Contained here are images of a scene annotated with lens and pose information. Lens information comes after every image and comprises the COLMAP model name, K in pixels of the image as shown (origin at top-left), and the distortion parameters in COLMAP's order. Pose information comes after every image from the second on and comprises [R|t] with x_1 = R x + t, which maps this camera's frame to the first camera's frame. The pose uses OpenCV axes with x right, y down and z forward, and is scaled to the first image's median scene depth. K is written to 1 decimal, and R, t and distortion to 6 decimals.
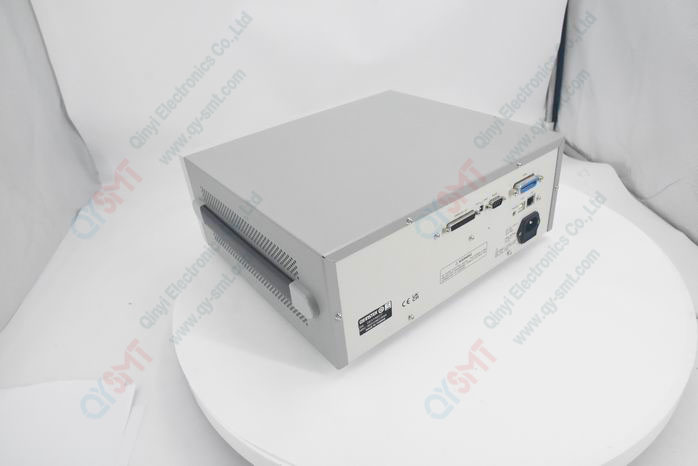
lens RADIAL K [[478.3, 0, 349.0], [0, 478.3, 233.0], [0, 0, 1]] dist [-0.000763, 0.000465]
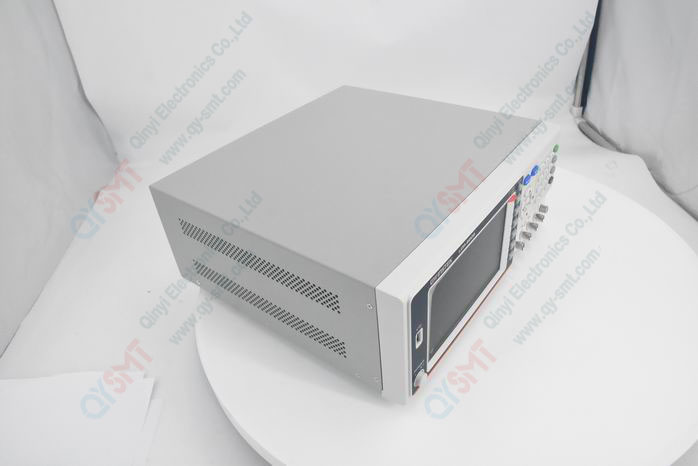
lens RADIAL K [[478.3, 0, 349.0], [0, 478.3, 233.0], [0, 0, 1]] dist [-0.000763, 0.000465]
pose [[1.000000, -0.000118, -0.000396, -0.718671], [0.000118, 1.000000, -0.000025, 0.000003], [0.000397, 0.000025, 1.000000, 0.000281]]
